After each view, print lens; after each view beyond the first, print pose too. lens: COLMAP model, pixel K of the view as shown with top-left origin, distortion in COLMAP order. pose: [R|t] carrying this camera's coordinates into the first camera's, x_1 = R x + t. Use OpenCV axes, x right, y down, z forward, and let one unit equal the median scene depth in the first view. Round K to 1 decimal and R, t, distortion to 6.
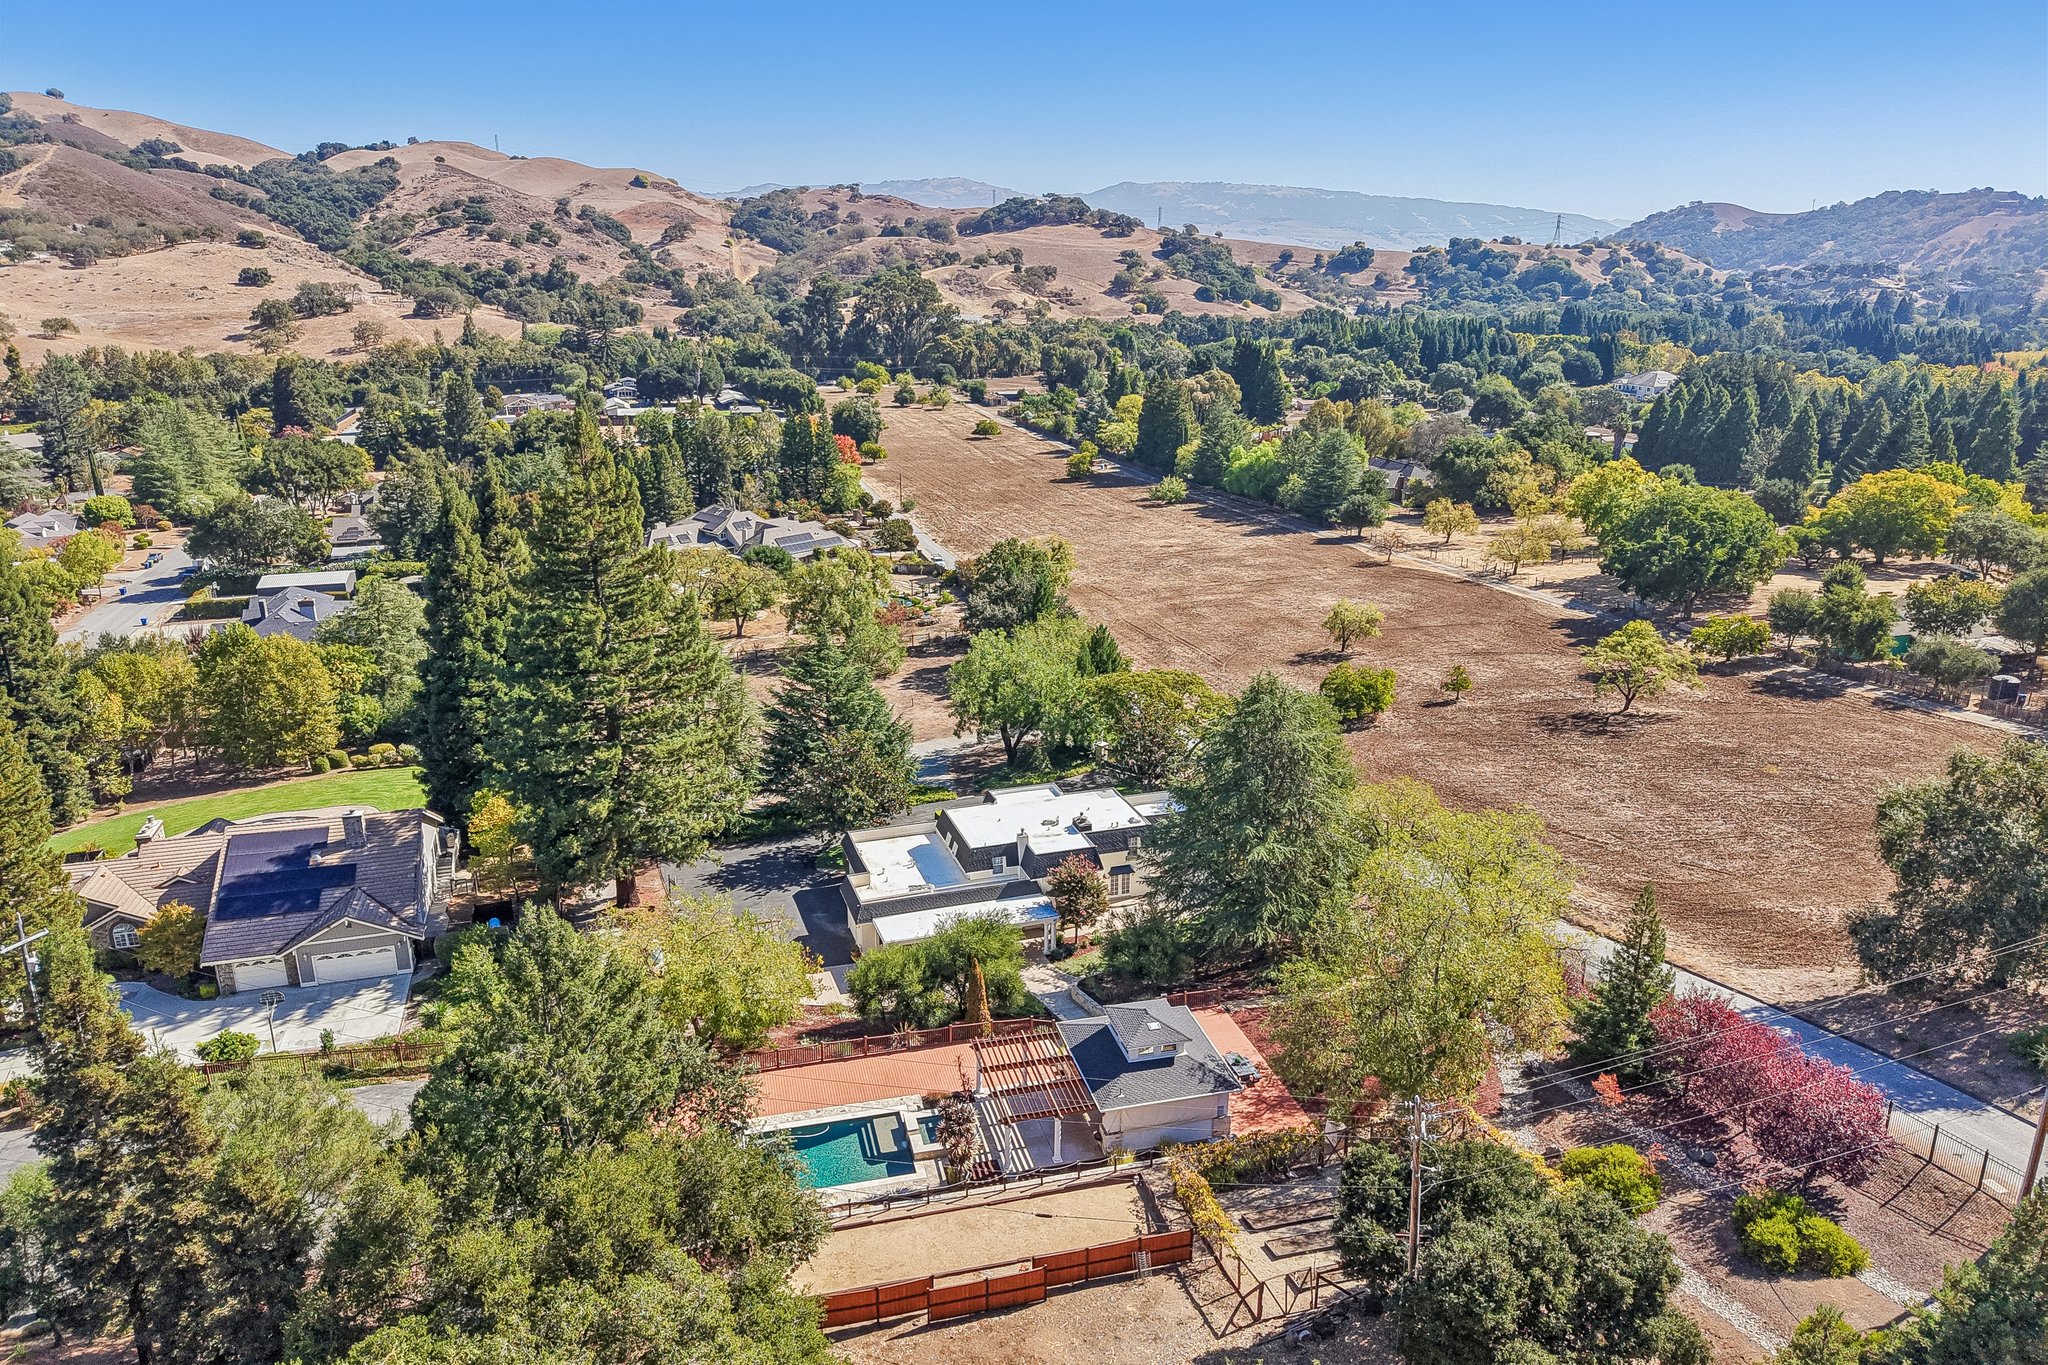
lens RADIAL K [[1367.8, 0, 1024.0], [0, 1367.8, 682.5], [0, 0, 1]] dist [0.012514, -0.003713]
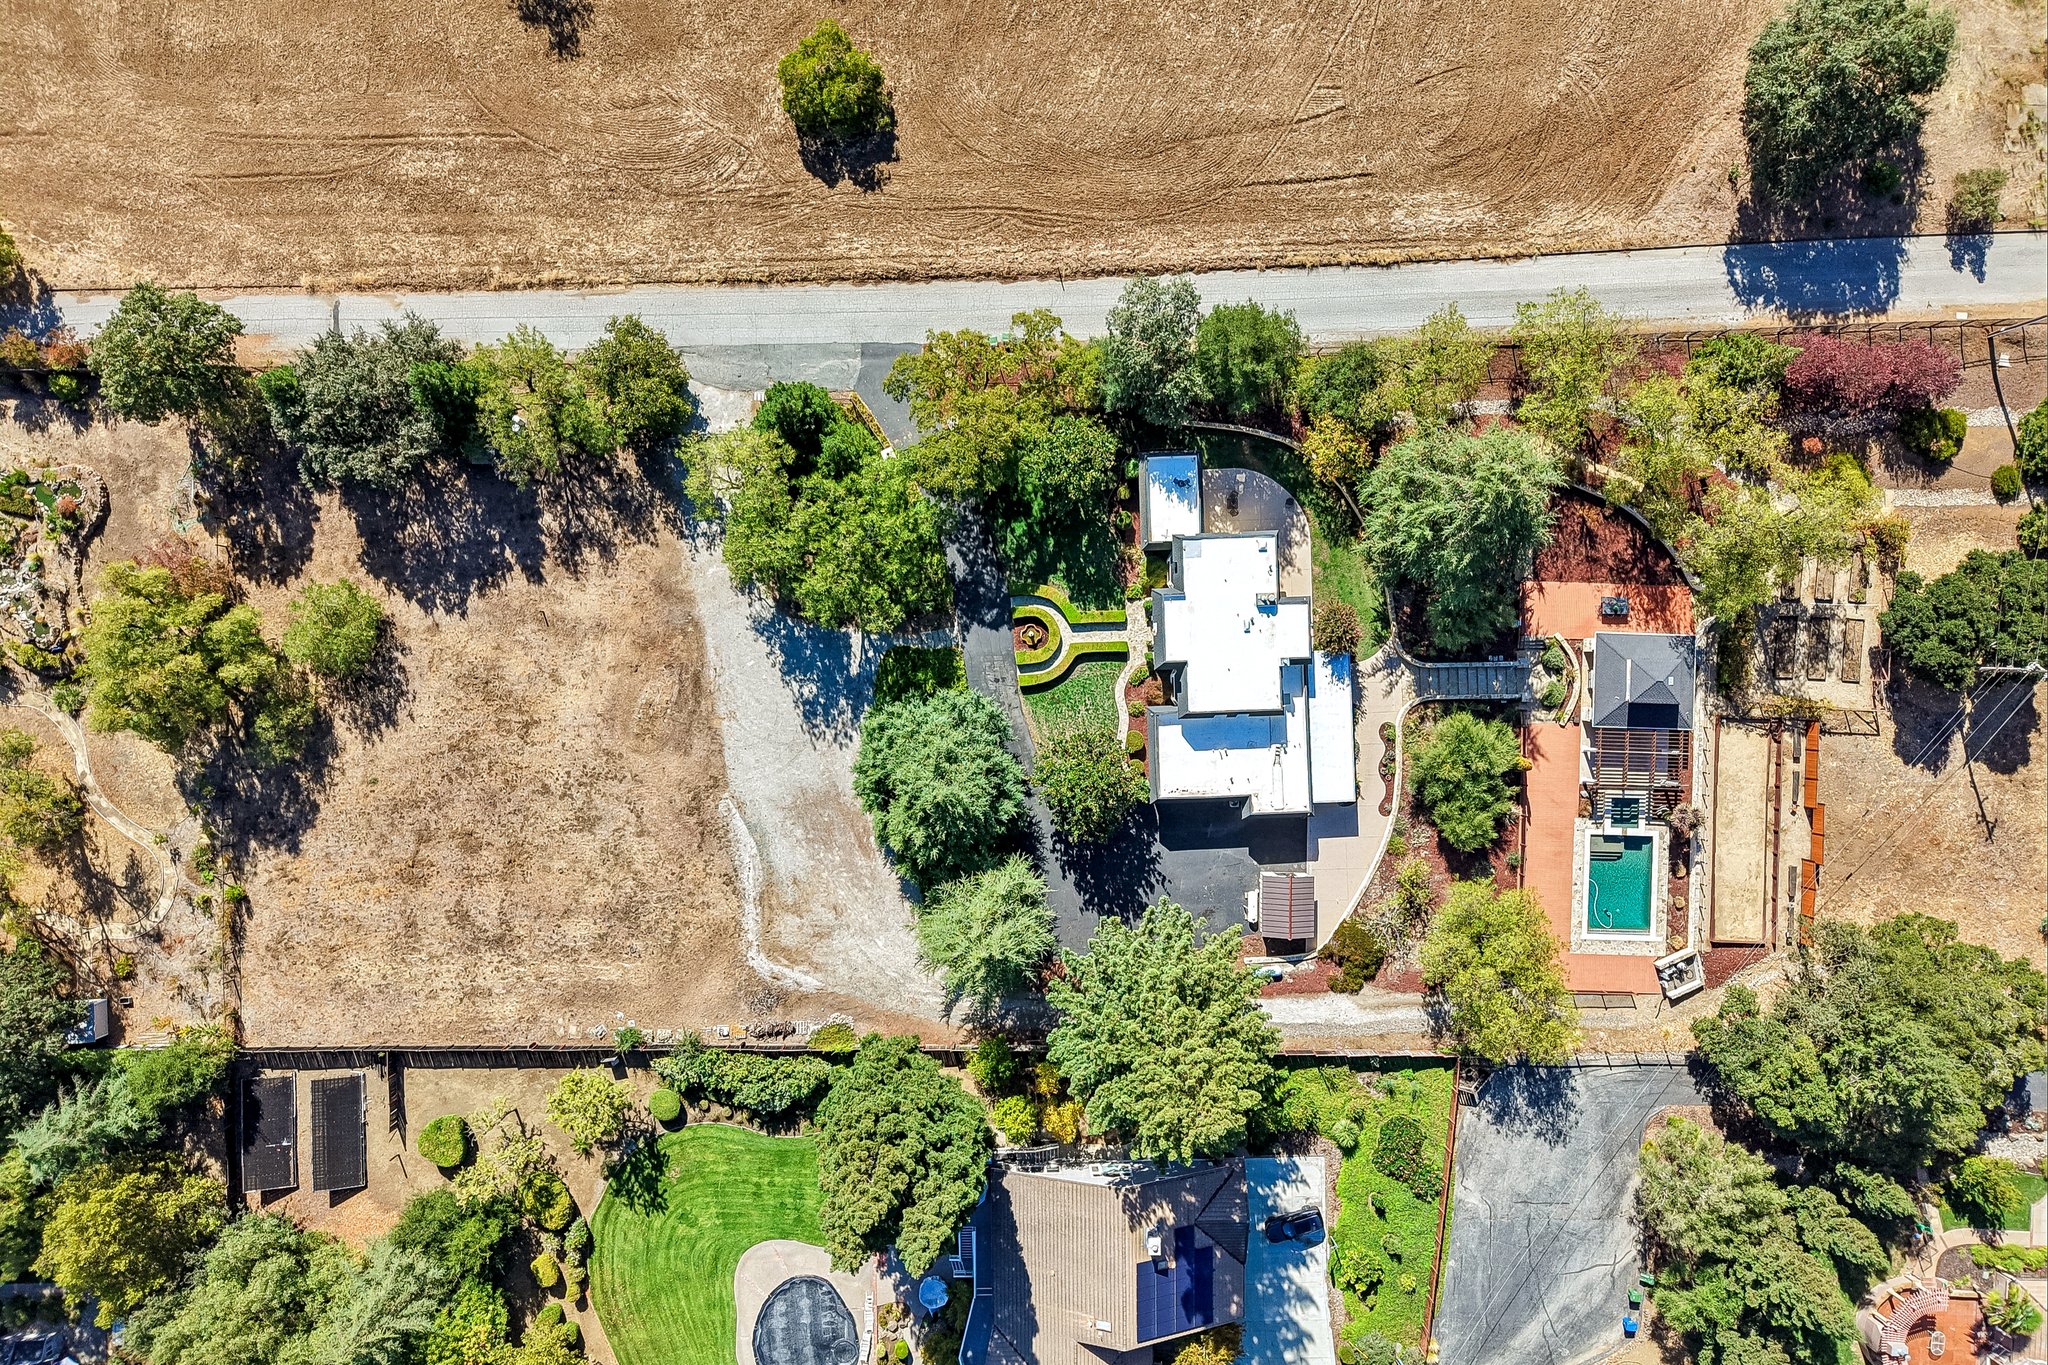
lens RADIAL K [[1367.8, 0, 1024.0], [0, 1367.8, 682.5], [0, 0, 1]] dist [0.012514, -0.003713]
pose [[0.275930, -0.961166, -0.004648, -0.023707], [0.269171, 0.072629, 0.960350, -0.342123], [-0.922719, -0.266241, 0.278758, 0.300276]]
